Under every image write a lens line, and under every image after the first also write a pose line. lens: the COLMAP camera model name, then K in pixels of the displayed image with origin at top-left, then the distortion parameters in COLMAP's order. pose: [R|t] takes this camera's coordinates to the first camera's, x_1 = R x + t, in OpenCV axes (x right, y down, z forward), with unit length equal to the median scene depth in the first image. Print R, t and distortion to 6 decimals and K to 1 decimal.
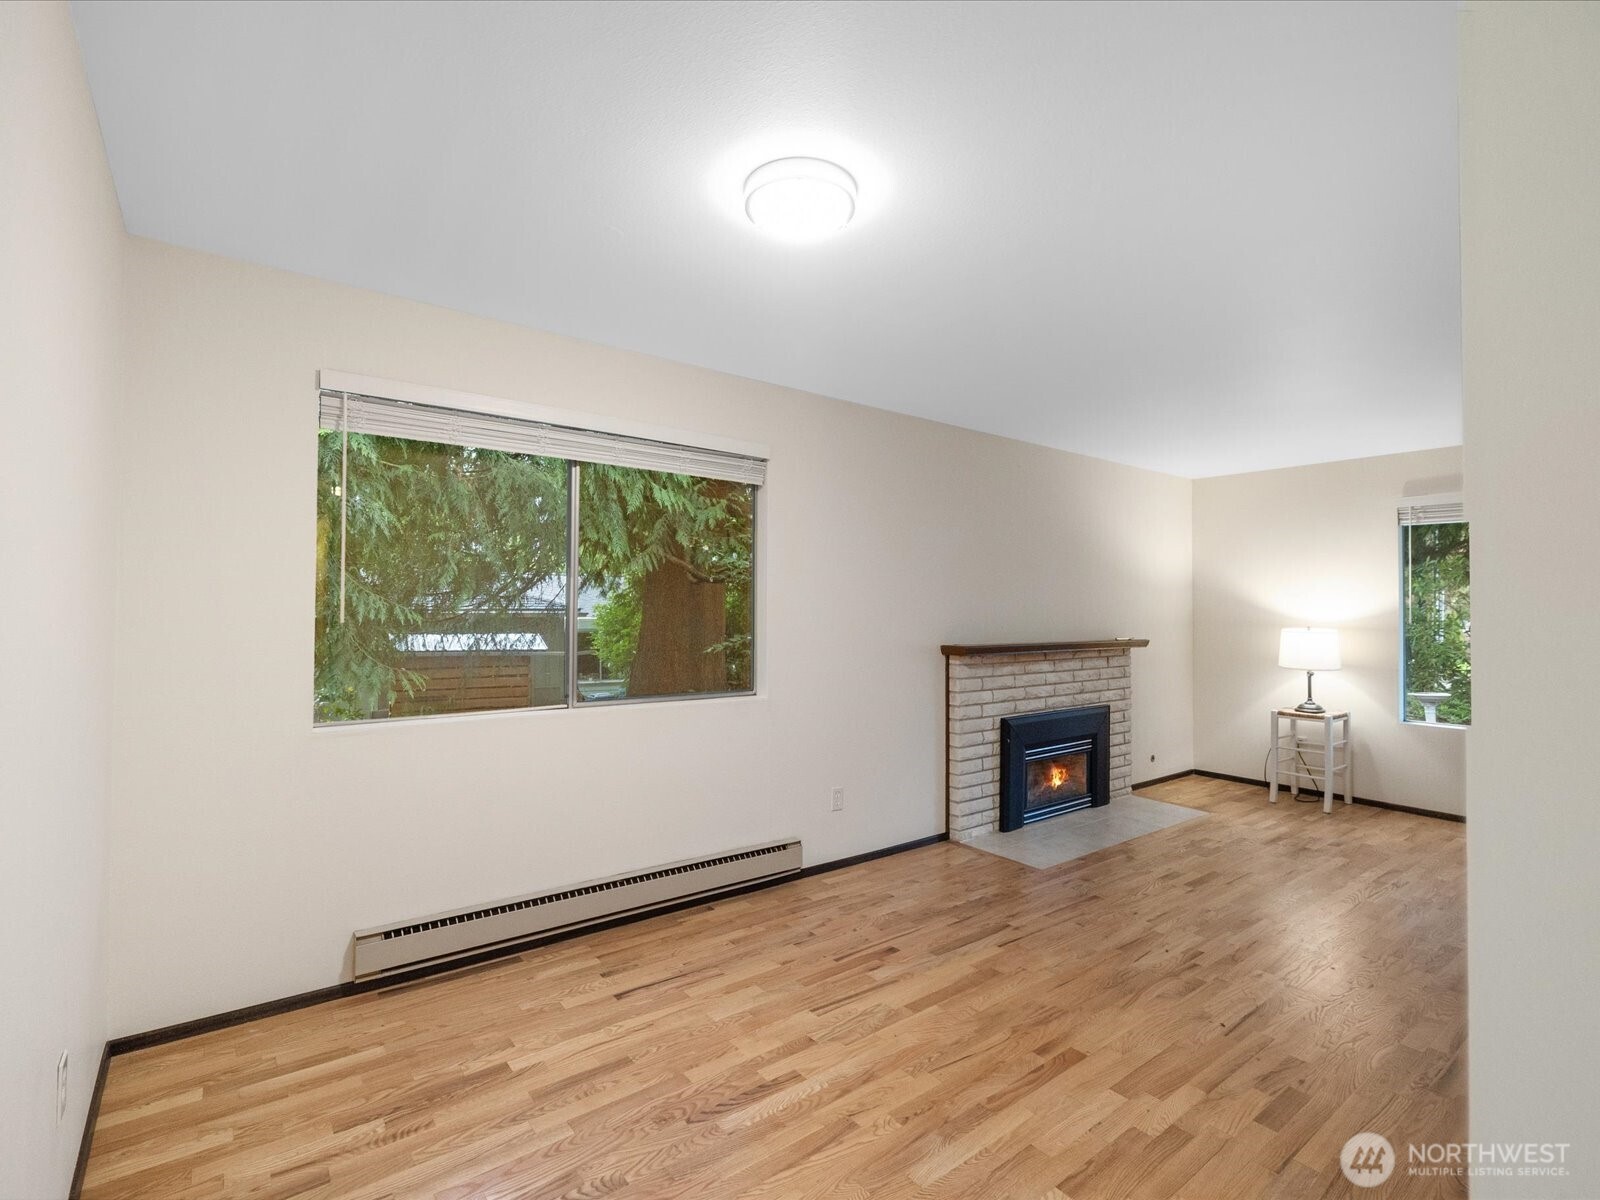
lens RADIAL K [[756.7, 0, 789.3], [0, 756.7, 604.0], [0, 0, 1]] dist [-0.004560, -0.000586]
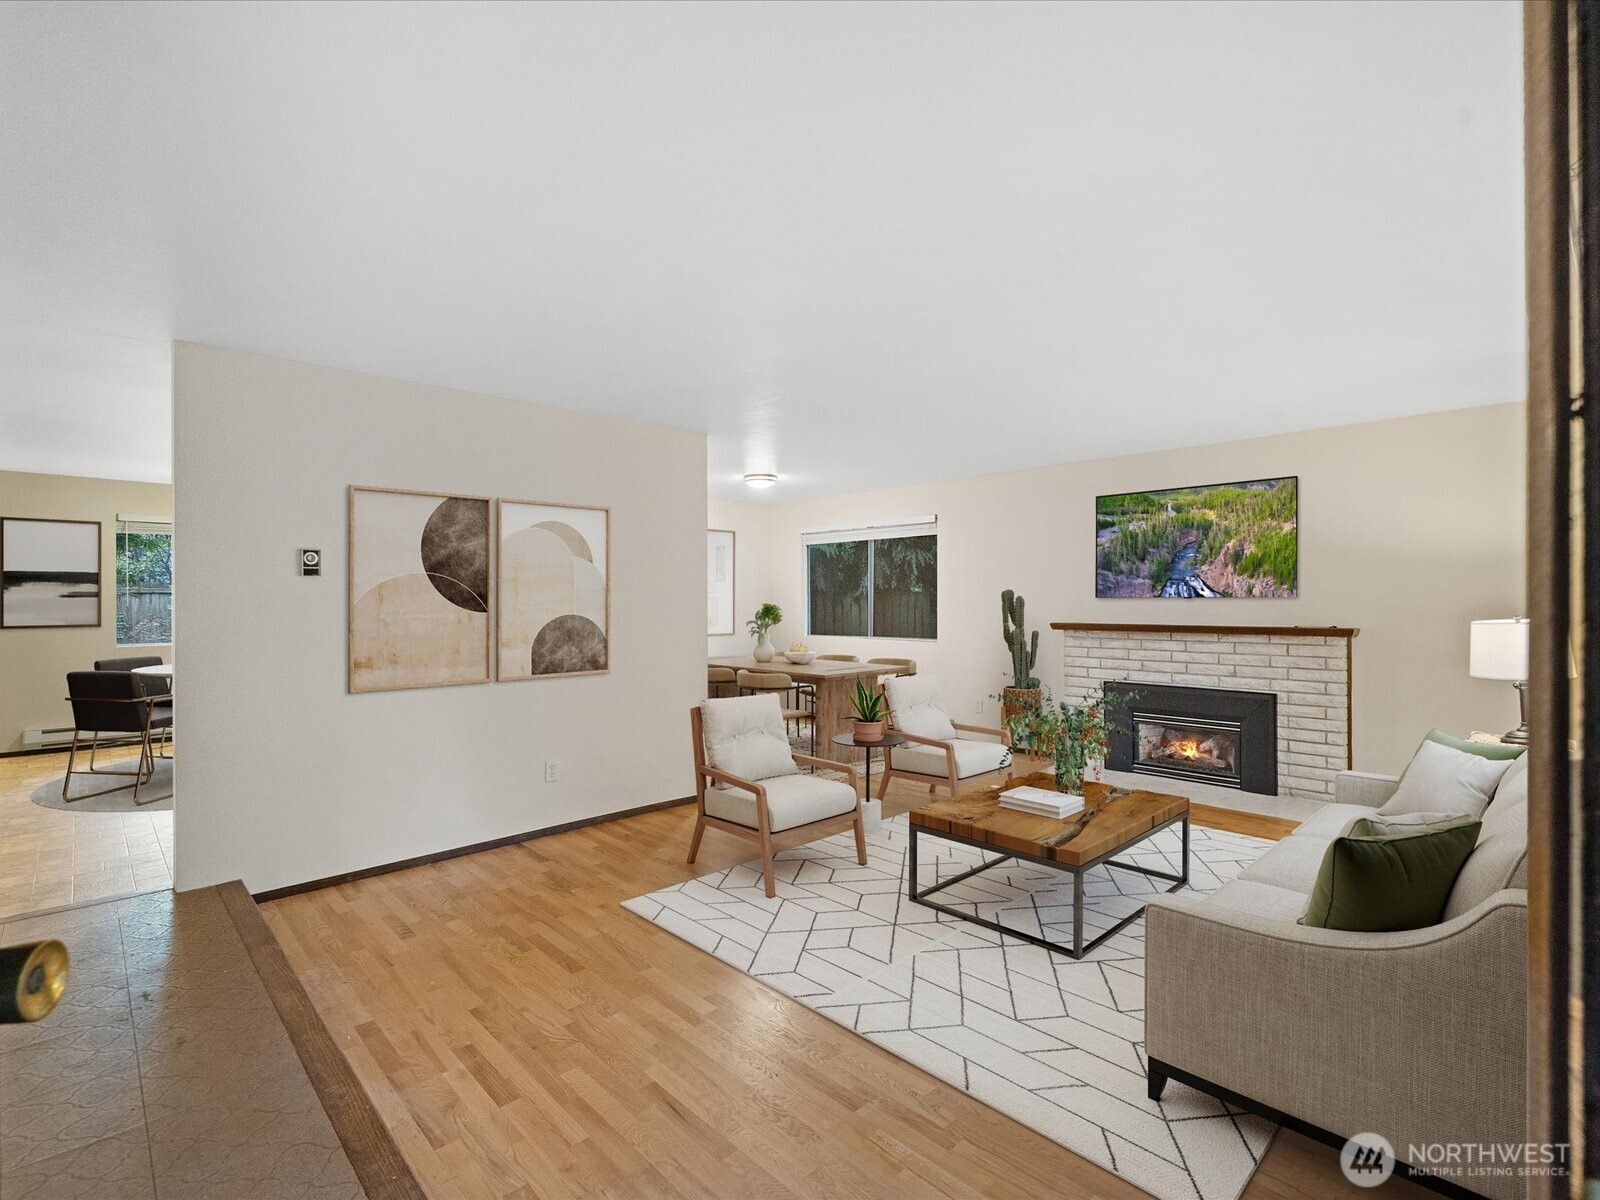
lens RADIAL K [[761.6, 0, 781.1], [0, 761.6, 588.1], [0, 0, 1]] dist [-0.000136, -0.000257]
pose [[0.097643, -0.022439, -0.994968, 1.479413], [0.012167, 0.999698, -0.021351, 0.013691], [0.995147, -0.010021, 0.097887, 0.316175]]
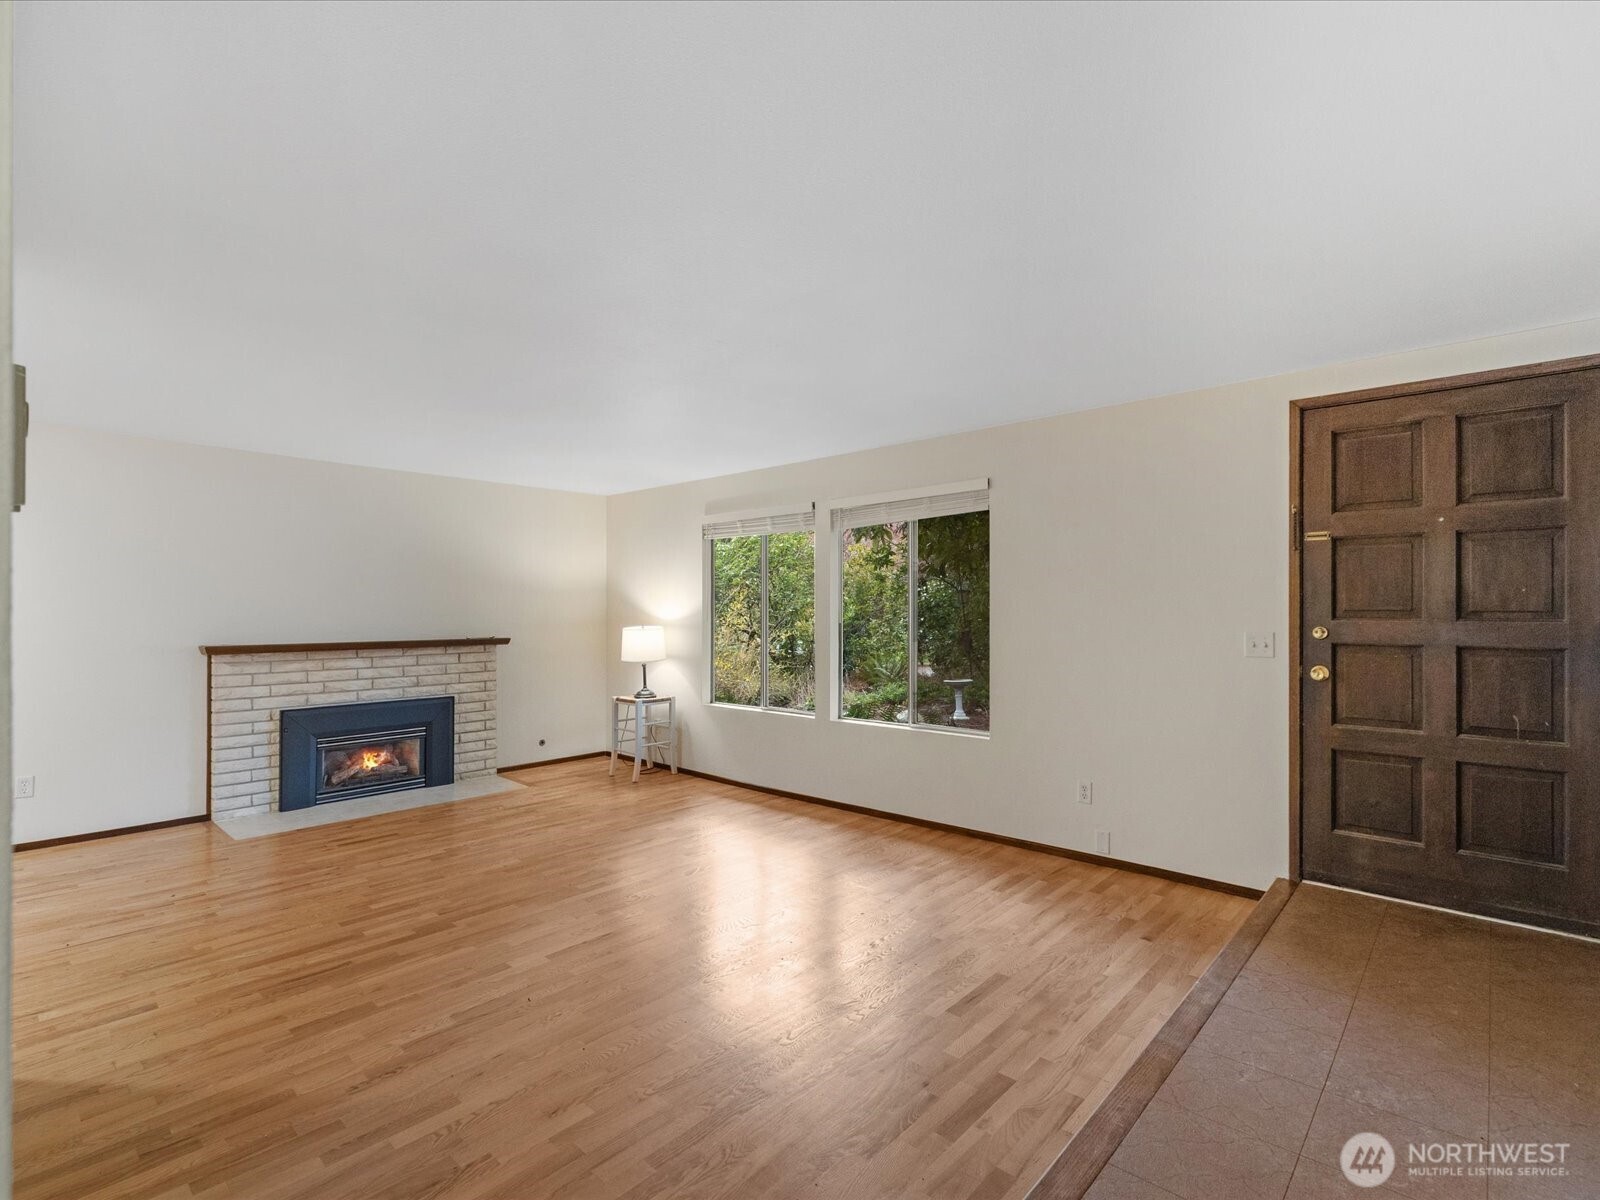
lens RADIAL K [[768.9, 0, 803.4], [0, 768.9, 608.0], [0, 0, 1]] dist [-0.004964, 0.000946]
pose [[0.982400, -0.006938, 0.186659, 0.806965], [0.006141, 0.999969, 0.004847, -0.000644], [-0.186687, -0.003616, 0.982413, -0.250035]]
